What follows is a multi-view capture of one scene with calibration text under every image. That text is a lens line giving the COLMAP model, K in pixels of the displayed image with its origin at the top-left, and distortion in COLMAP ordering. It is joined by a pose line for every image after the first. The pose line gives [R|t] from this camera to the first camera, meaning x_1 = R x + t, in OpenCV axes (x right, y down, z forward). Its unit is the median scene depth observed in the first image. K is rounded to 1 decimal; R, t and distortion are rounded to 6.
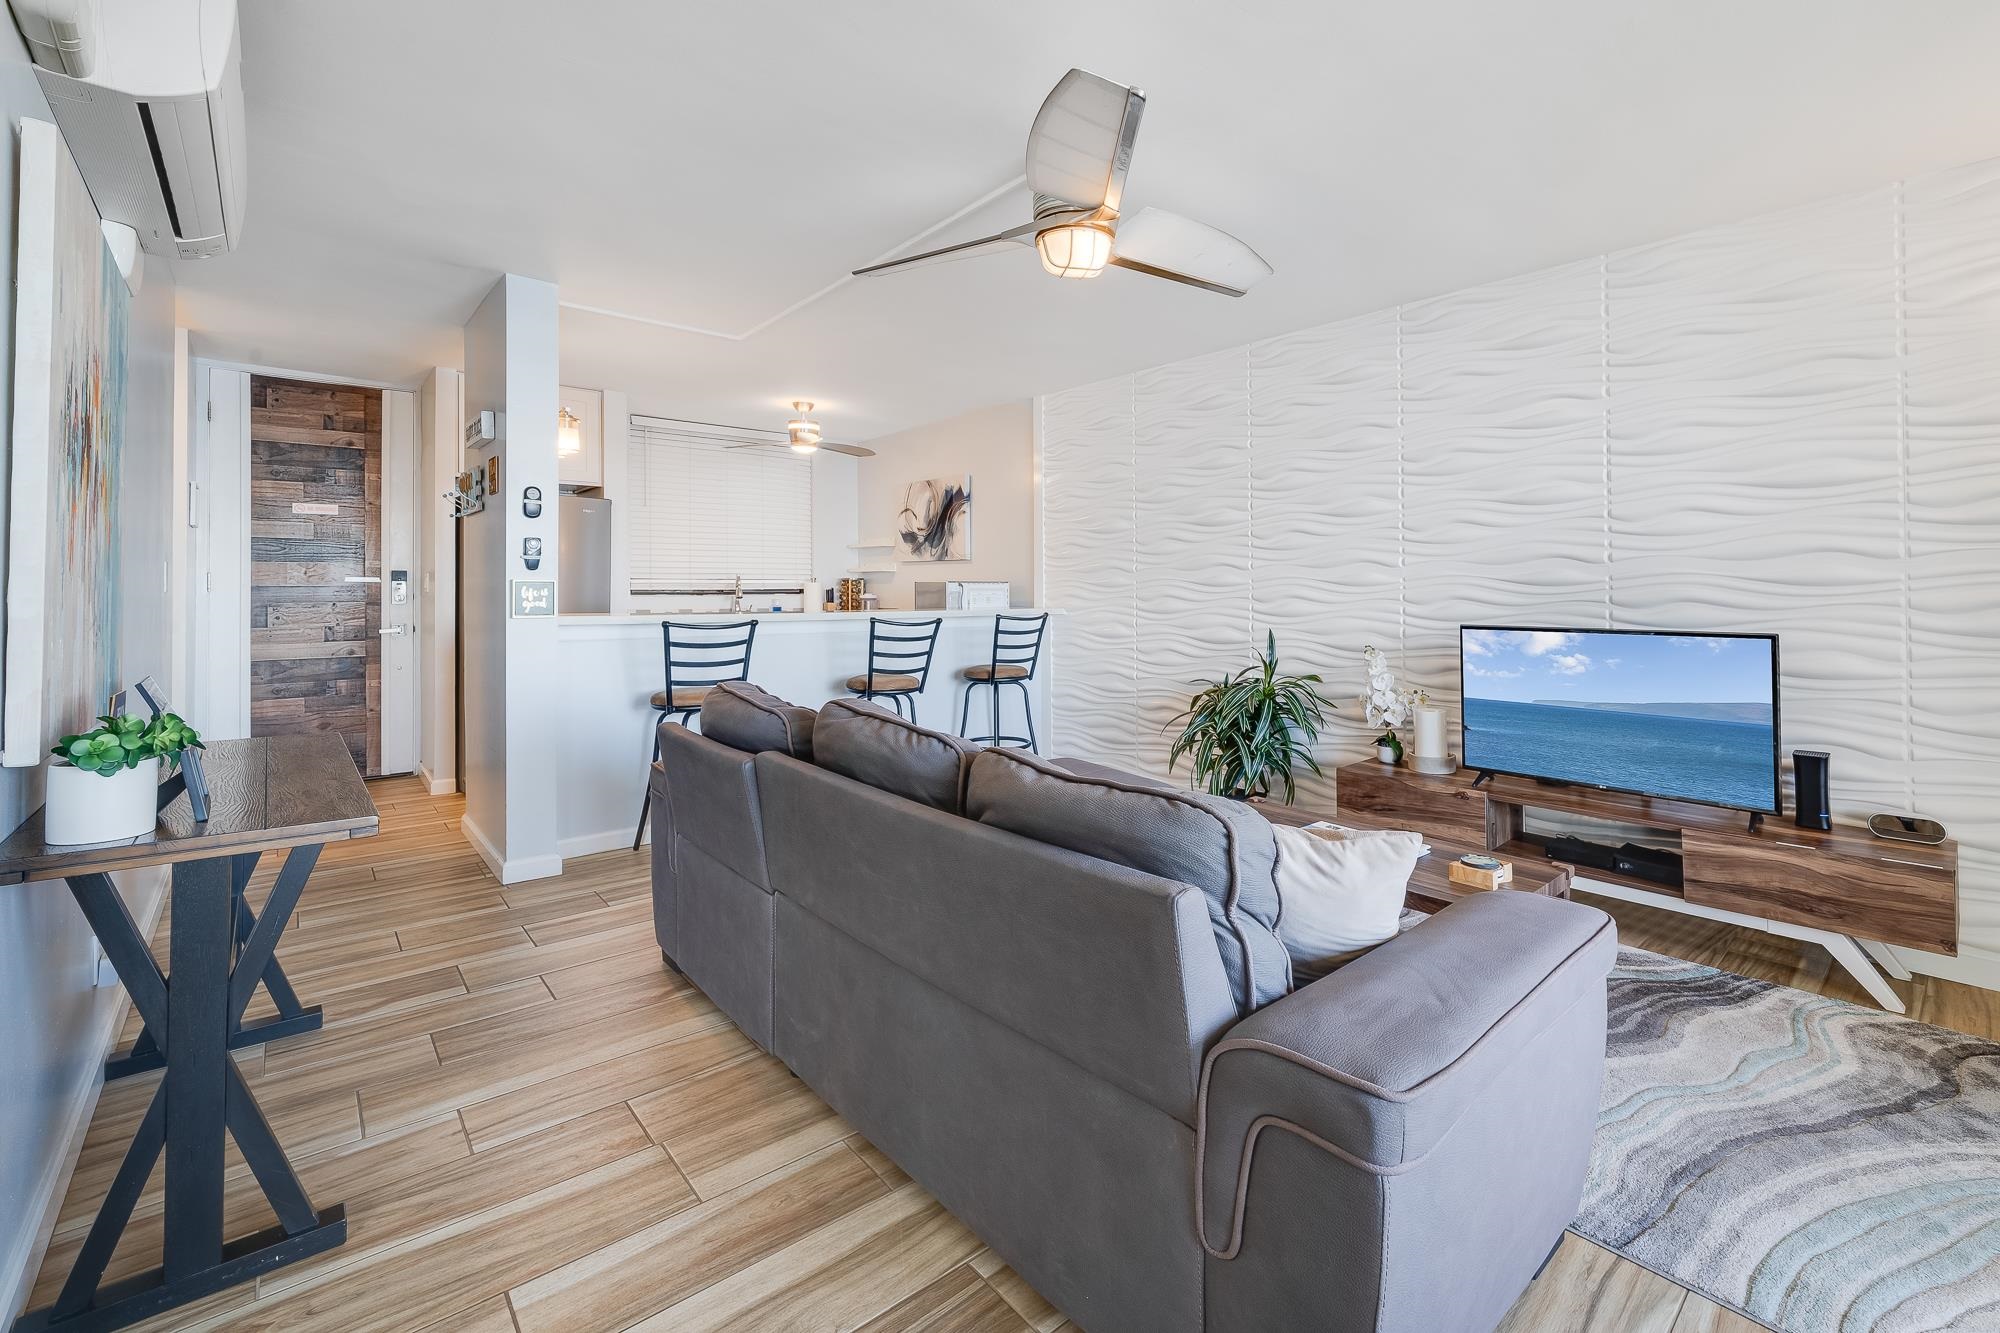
lens RADIAL K [[844.3, 0, 1105.4], [0, 844.3, 595.2], [0, 0, 1]] dist [-0.010969, 0.000032]
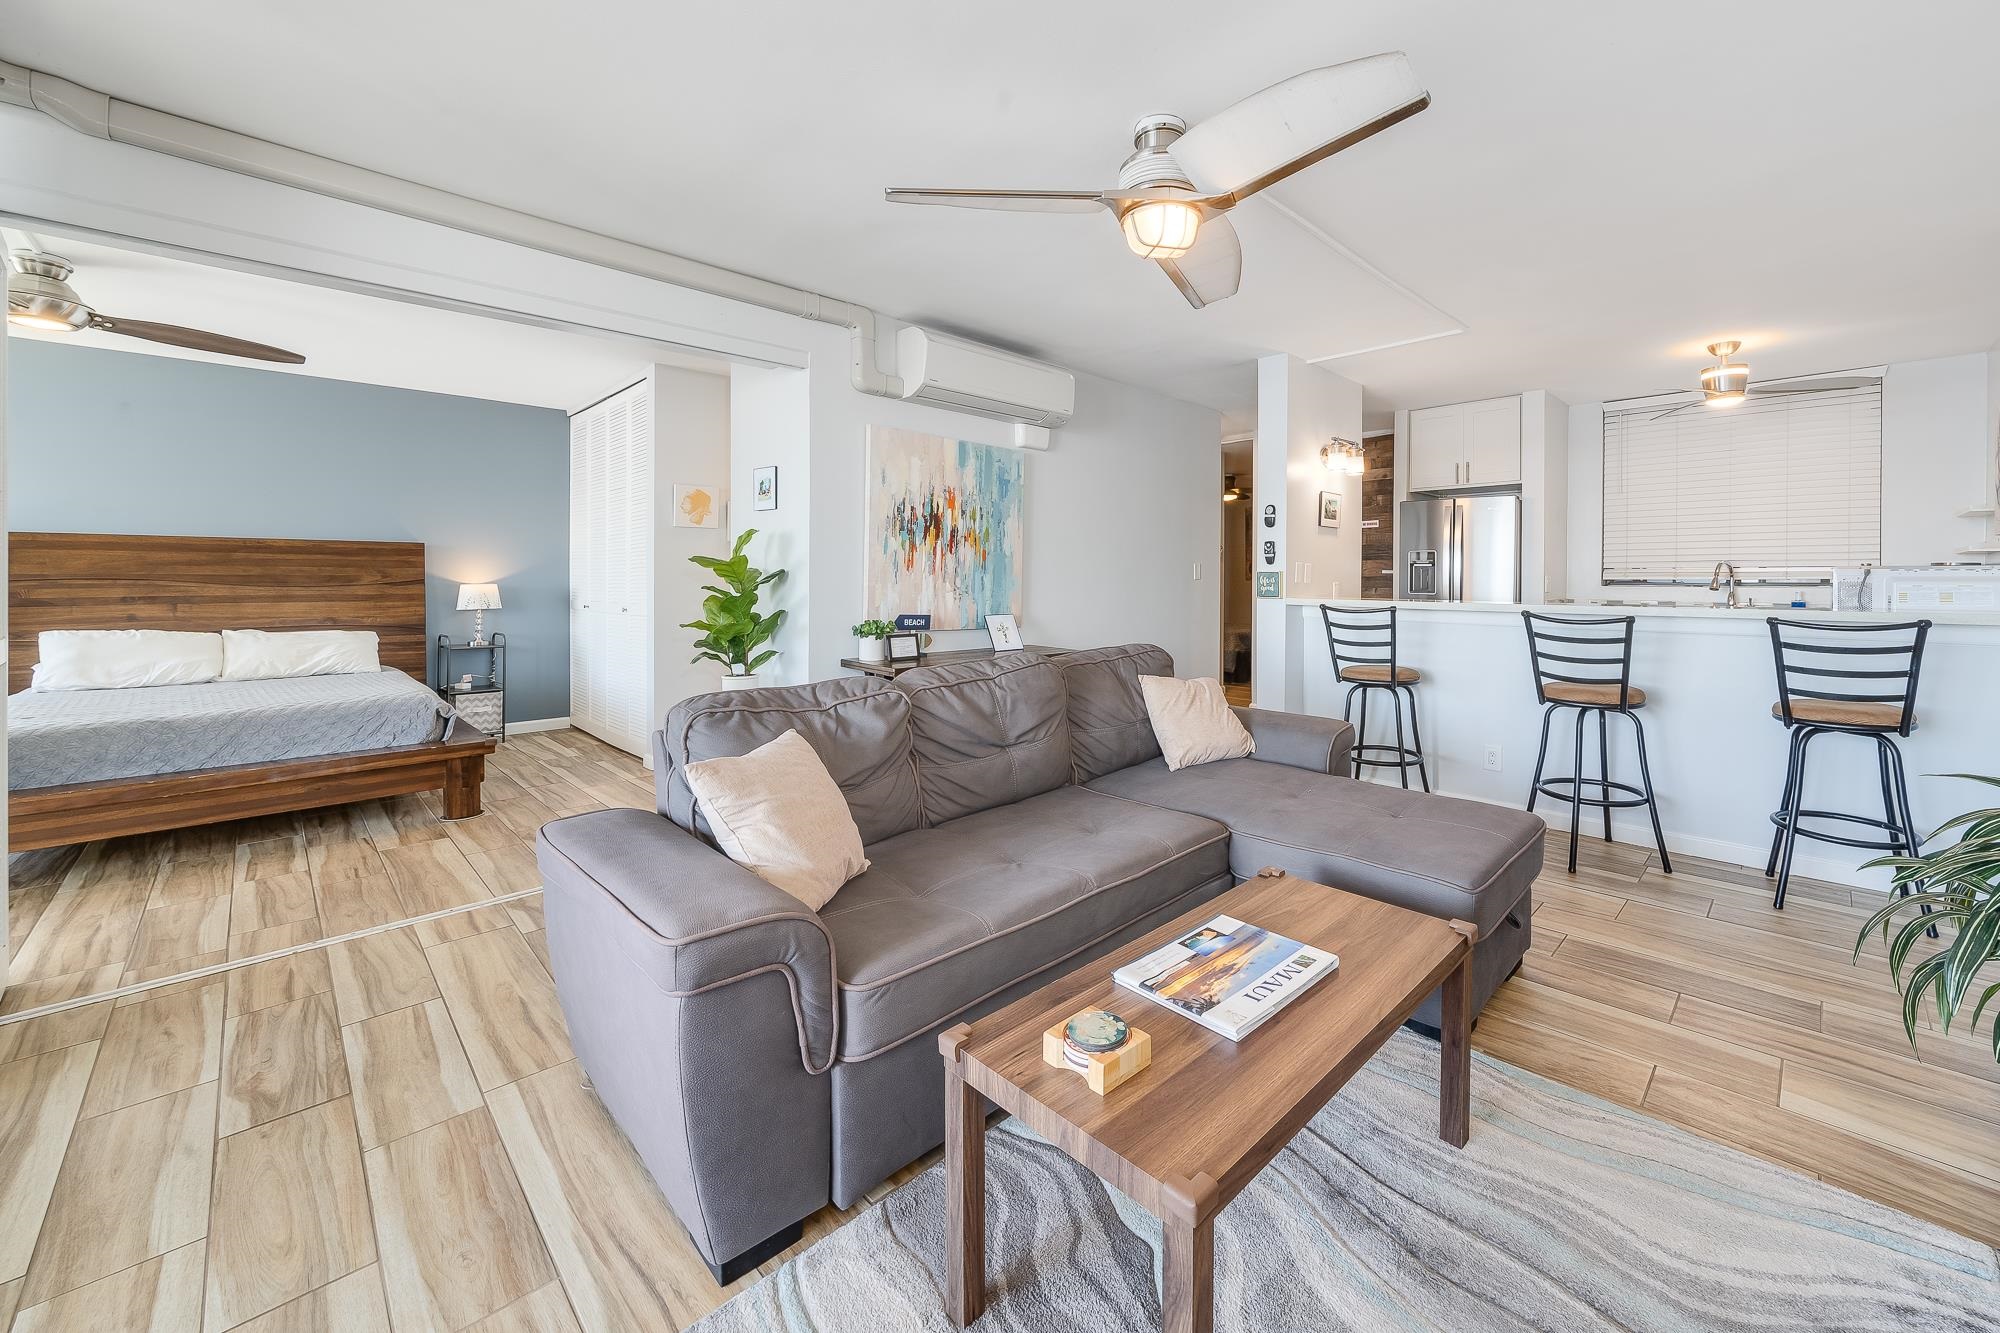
lens RADIAL K [[750.0, 0, 1030.7], [0, 750.0, 587.5], [0, 0, 1]] dist [-0.005387, 0.000084]
pose [[0.033106, 0.010243, -0.999399, 0.341815], [-0.010470, 0.999896, 0.009901, 0.000748], [0.999397, 0.010136, 0.033209, 0.342389]]
